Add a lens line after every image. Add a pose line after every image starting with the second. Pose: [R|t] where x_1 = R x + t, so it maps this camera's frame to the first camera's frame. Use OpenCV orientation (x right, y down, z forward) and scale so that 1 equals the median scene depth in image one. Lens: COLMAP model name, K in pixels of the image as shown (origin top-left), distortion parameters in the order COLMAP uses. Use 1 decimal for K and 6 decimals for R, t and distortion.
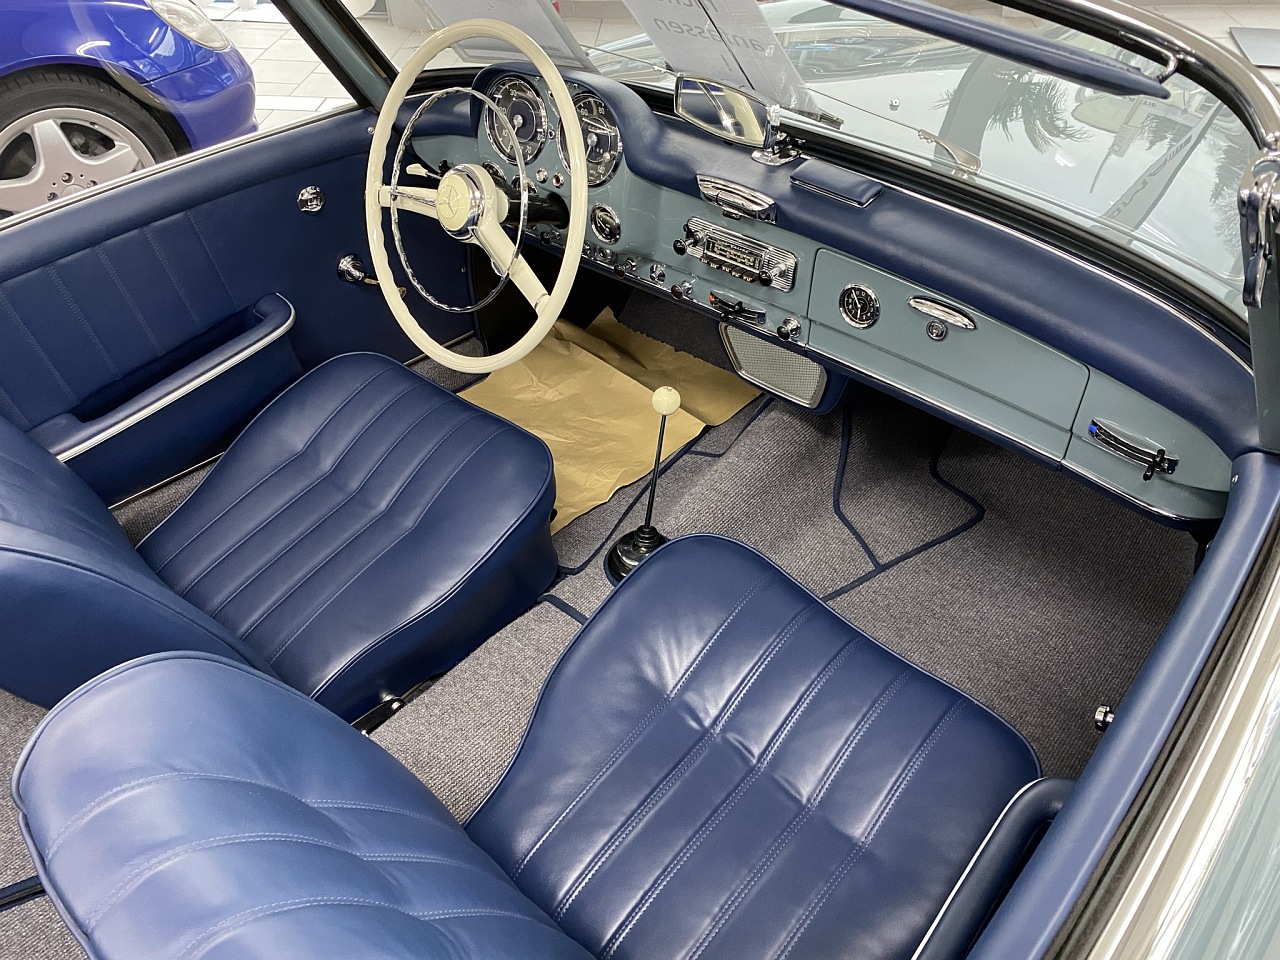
lens RADIAL K [[966.9, 0, 644.5], [0, 966.9, 476.0], [0, 0, 1]] dist [0.002250, 0.117678]
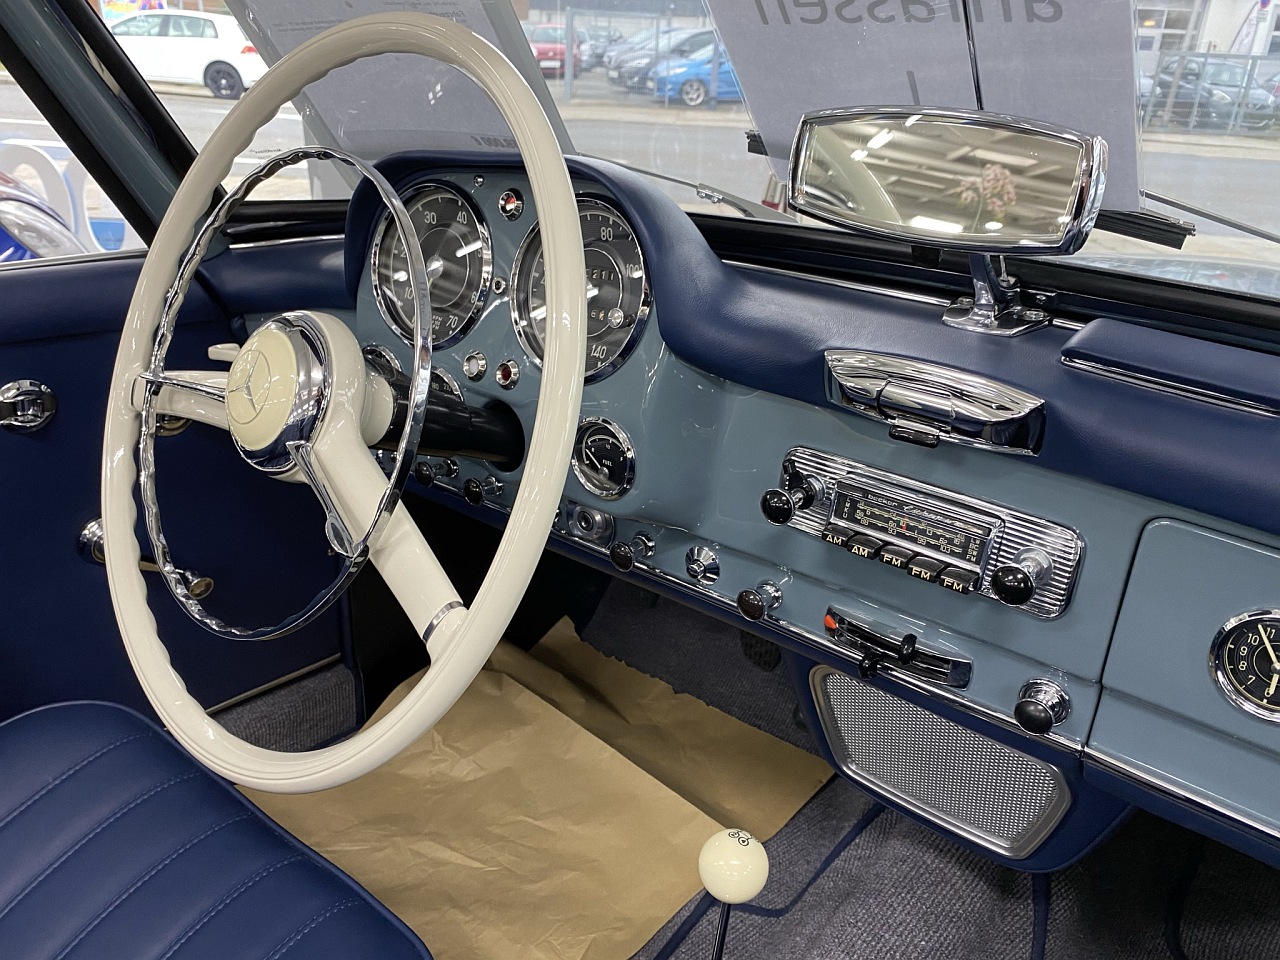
lens RADIAL K [[967.3, 0, 663.3], [0, 967.3, 484.3], [0, 0, 1]] dist [0.142657, -0.276096]
pose [[0.995474, 0.043597, 0.084446, -0.050878], [-0.016928, 0.955700, -0.293855, -0.111286], [-0.093516, 0.291095, 0.952113, 0.559295]]
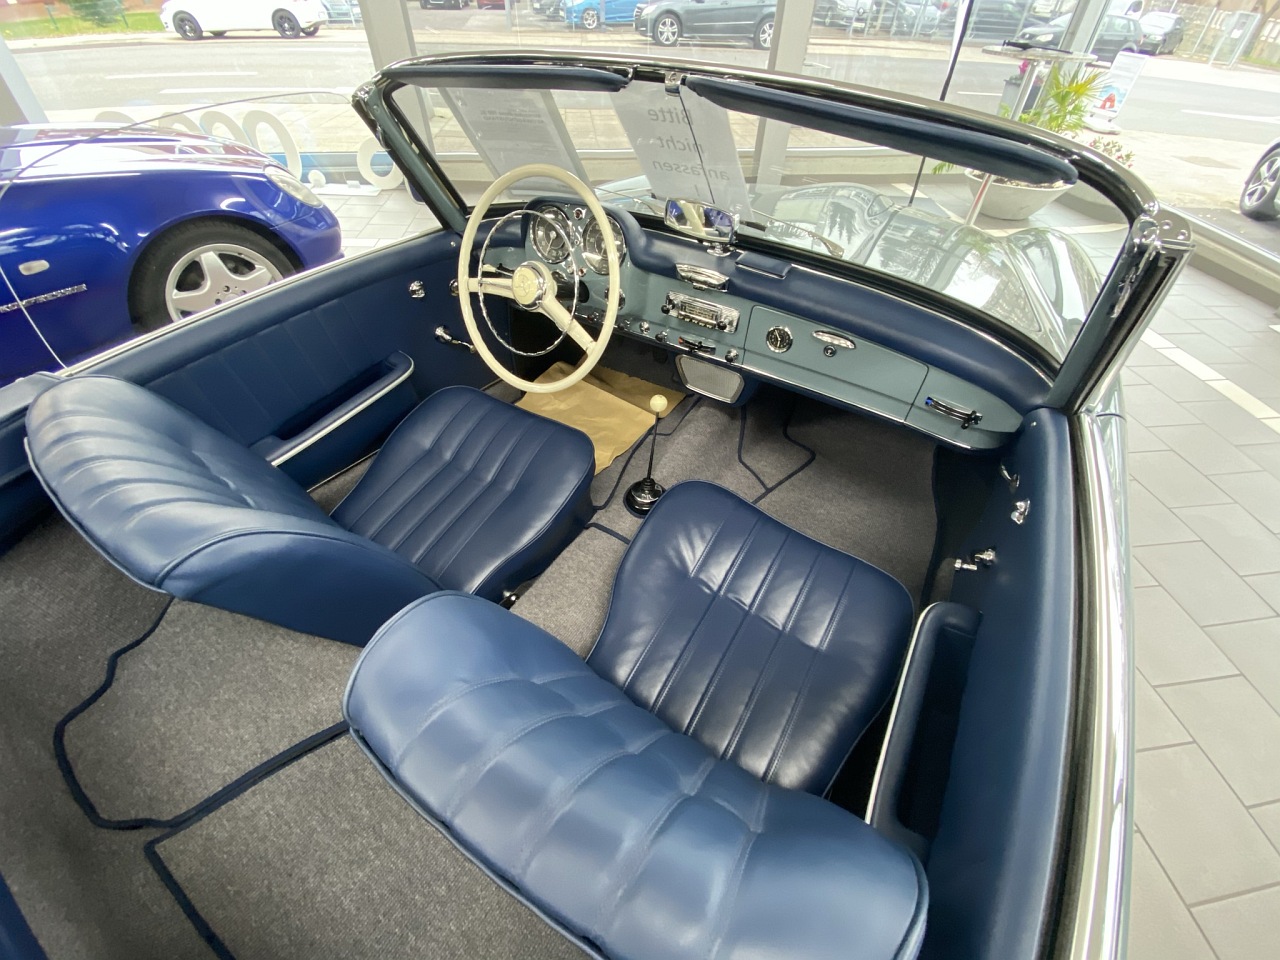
lens RADIAL K [[503.1, 0, 635.6], [0, 503.1, 477.8], [0, 0, 1]] dist [0.040380, 0.000036]
pose [[0.986462, -0.081443, 0.142336, -0.155667], [0.073023, 0.995312, 0.063420, -0.006747], [-0.146834, -0.052168, 0.987785, 0.126666]]
